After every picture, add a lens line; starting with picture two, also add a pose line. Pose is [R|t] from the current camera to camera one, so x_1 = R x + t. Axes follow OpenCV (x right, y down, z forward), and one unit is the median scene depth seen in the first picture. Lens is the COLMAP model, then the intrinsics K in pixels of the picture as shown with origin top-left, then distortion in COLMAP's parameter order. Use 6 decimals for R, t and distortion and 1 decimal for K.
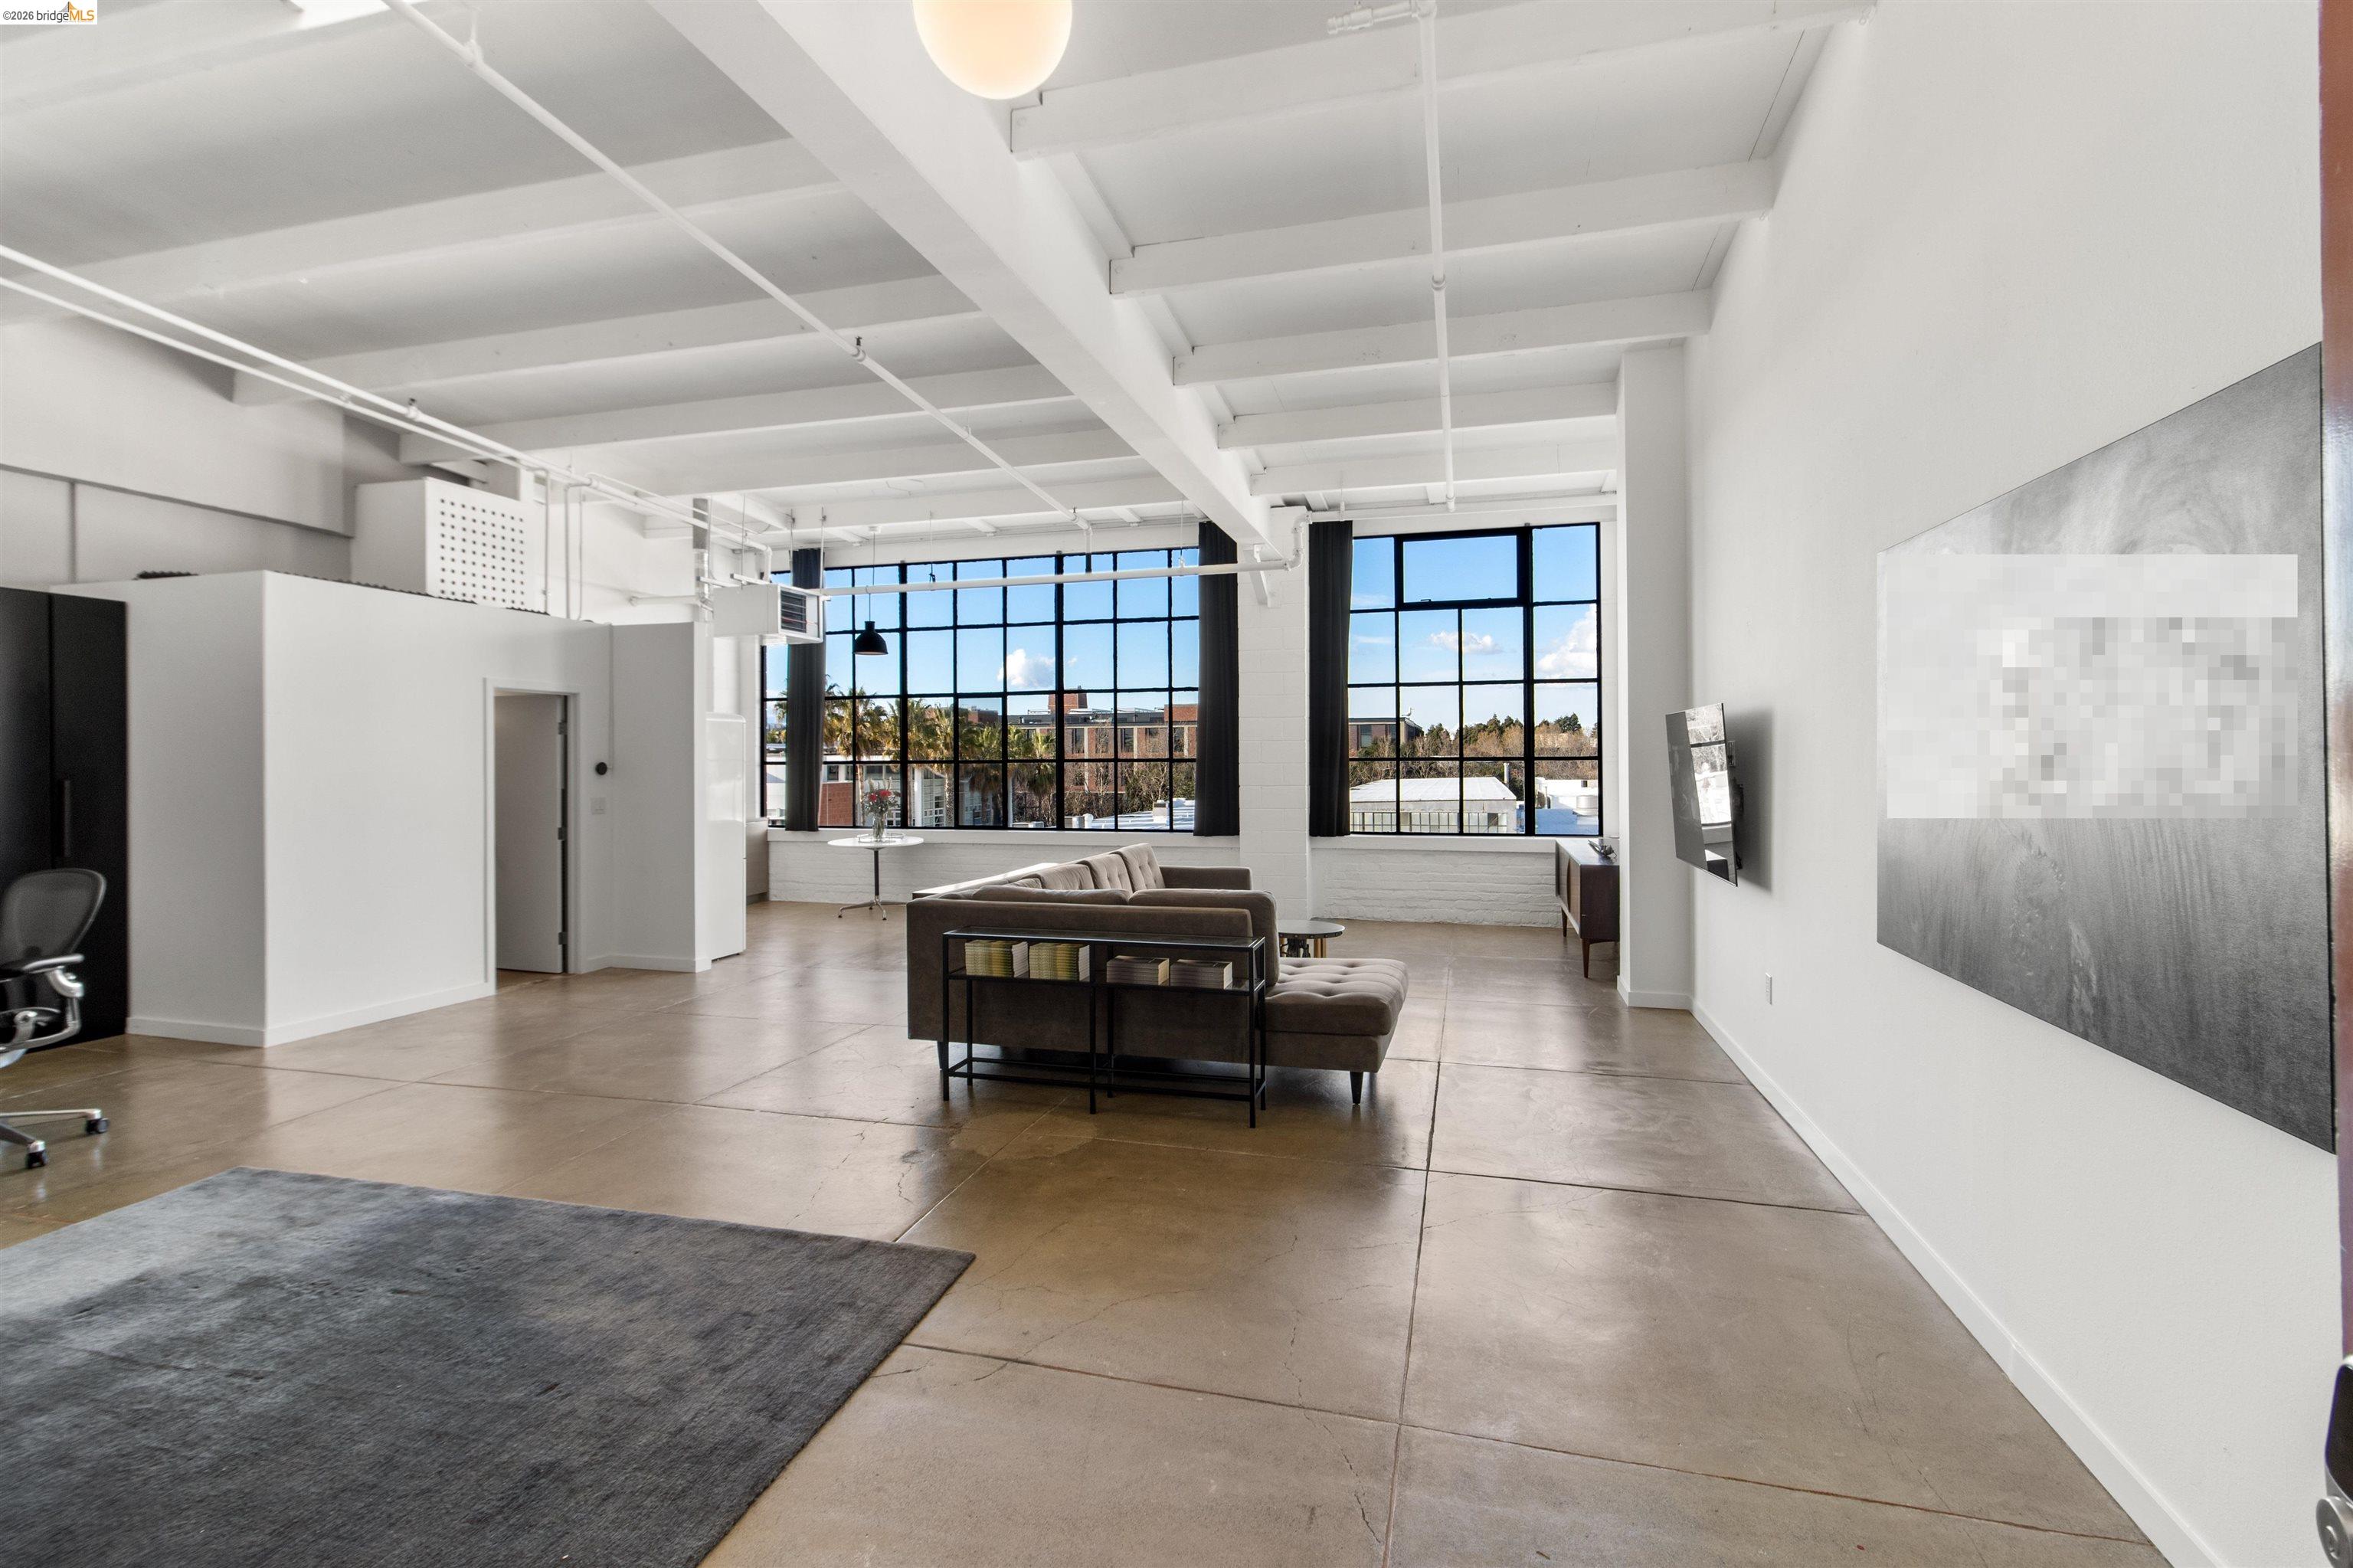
lens RADIAL K [[1107.3, 0, 1170.1], [0, 1107.3, 767.4], [0, 0, 1]] dist [0.001859, 0.000117]
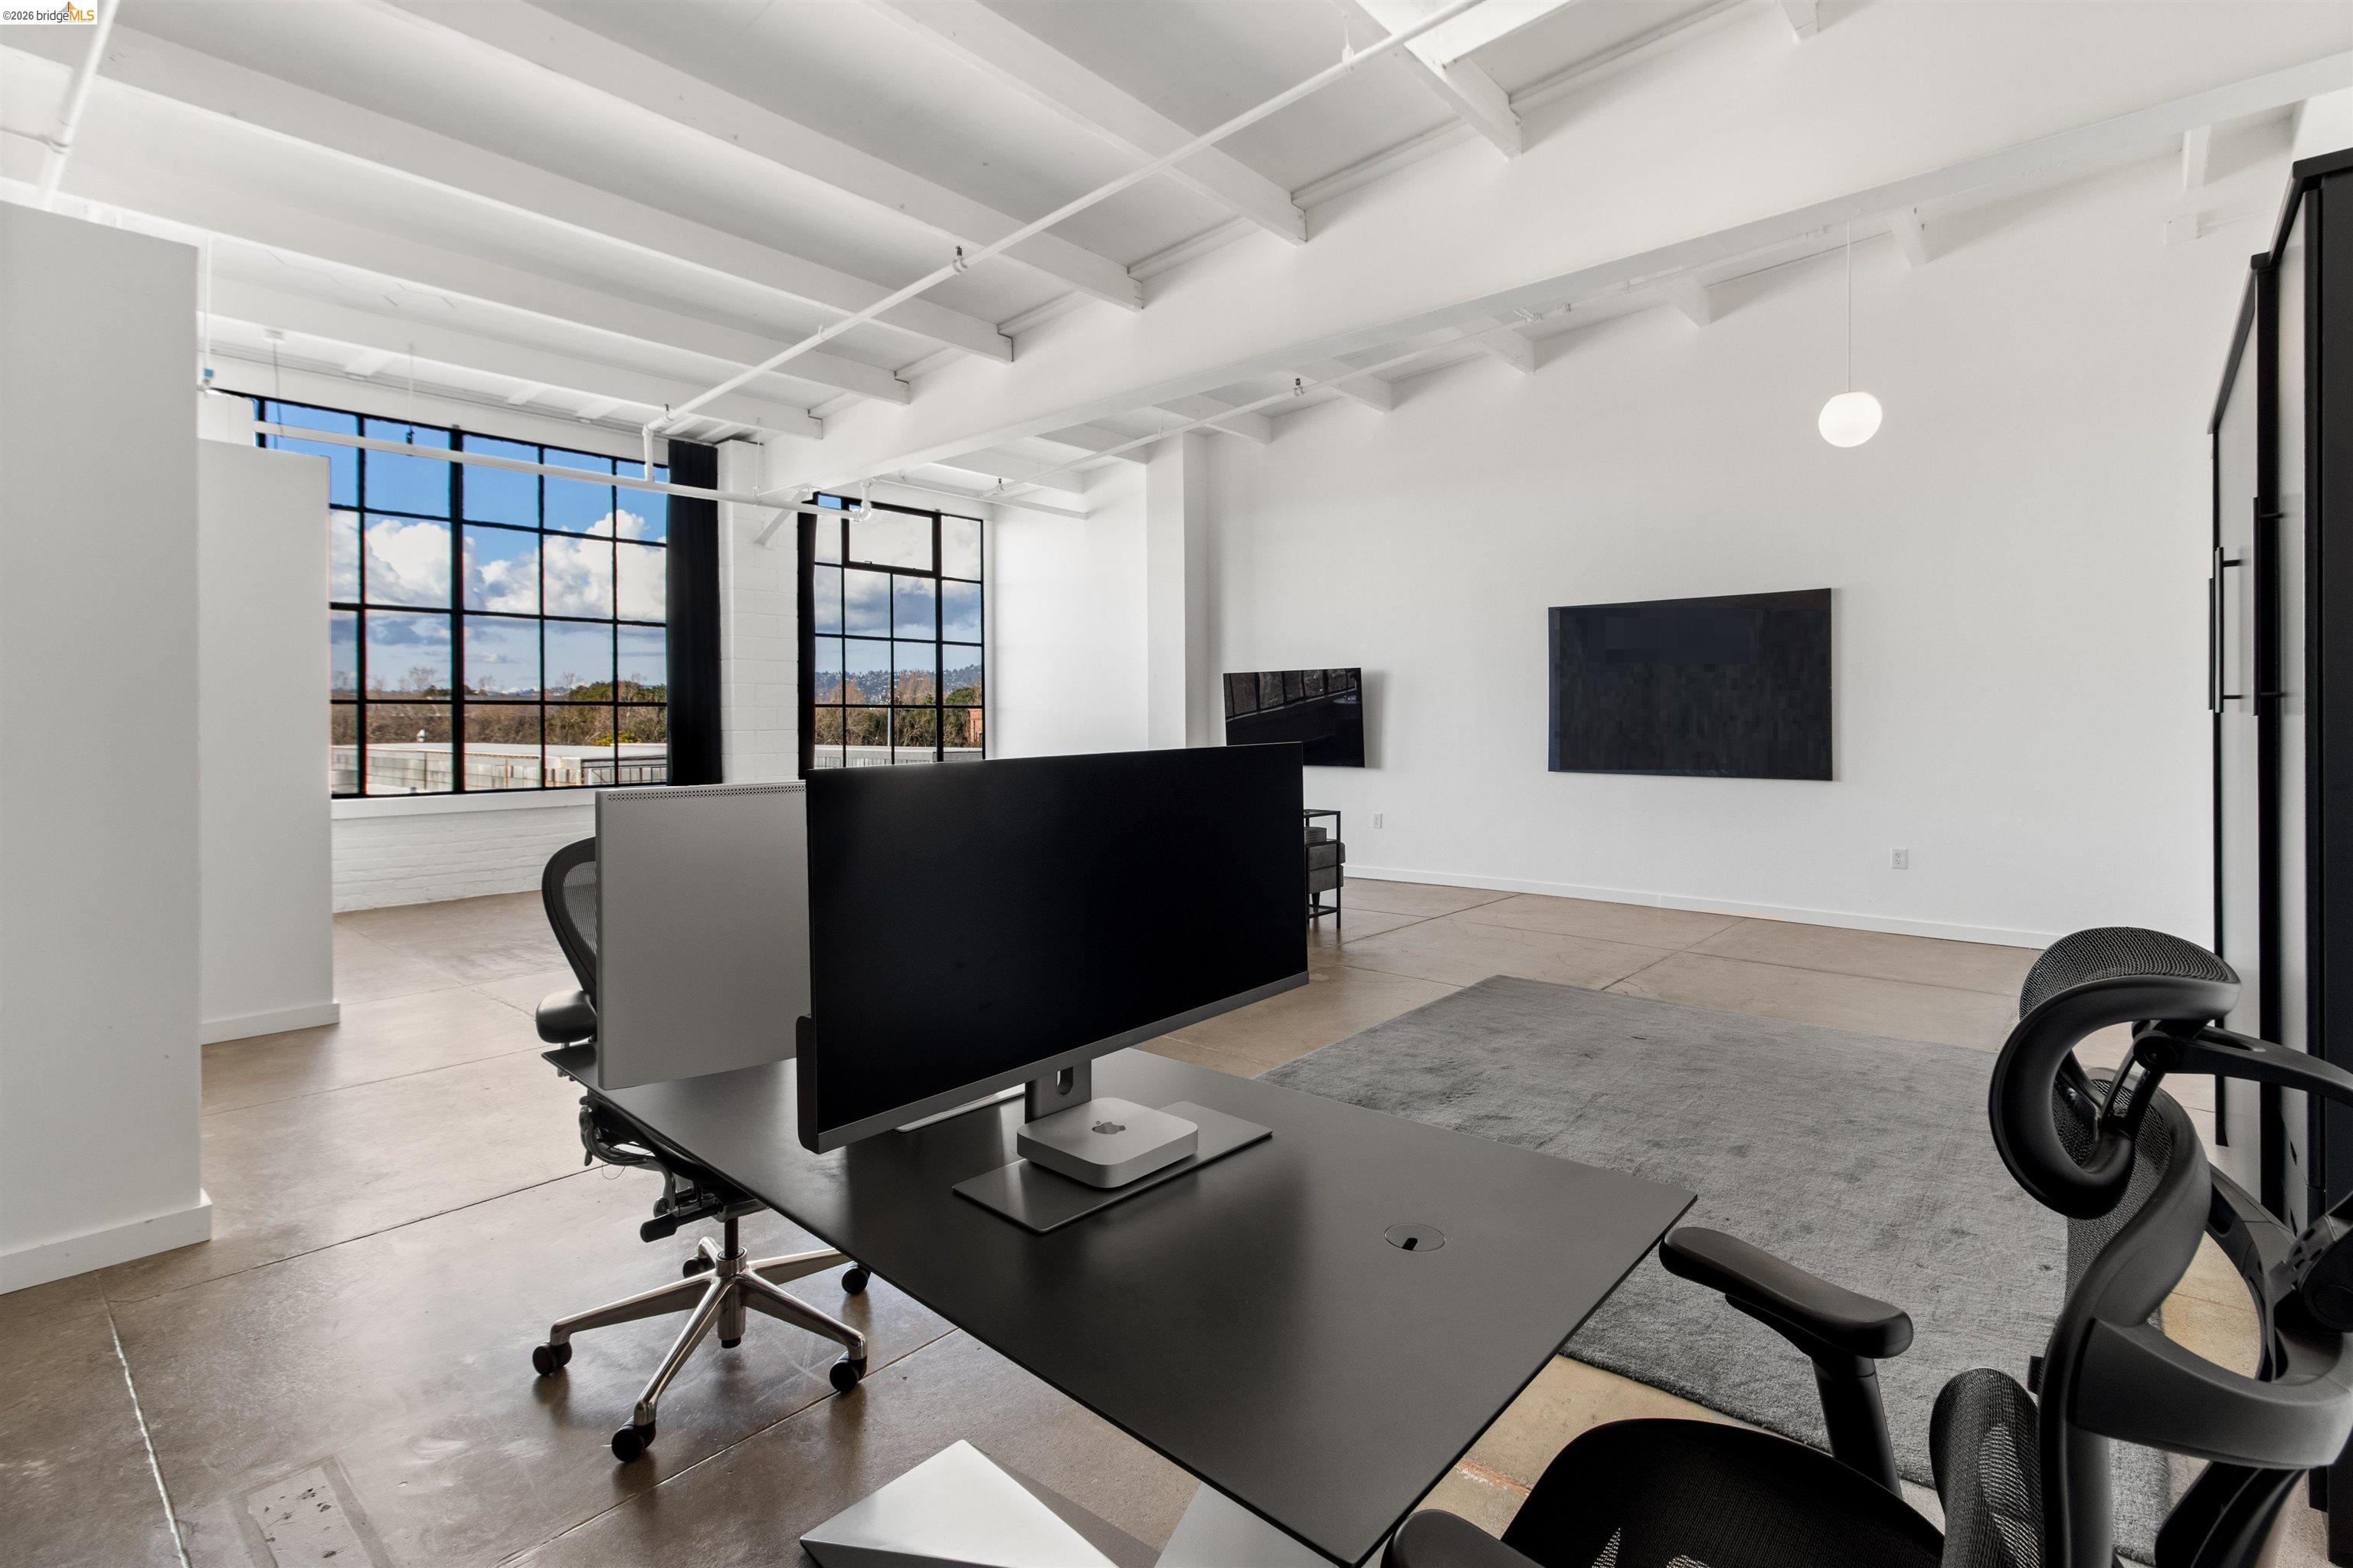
lens RADIAL K [[1107.3, 0, 1130.3], [0, 1107.3, 724.0], [0, 0, 1]] dist [0.001859, 0.000117]
pose [[0.463702, 0.001099, 0.885991, -0.628594], [-0.000217, 0.999999, -0.001127, 0.012173], [-0.885991, 0.000330, 0.463702, 0.259113]]
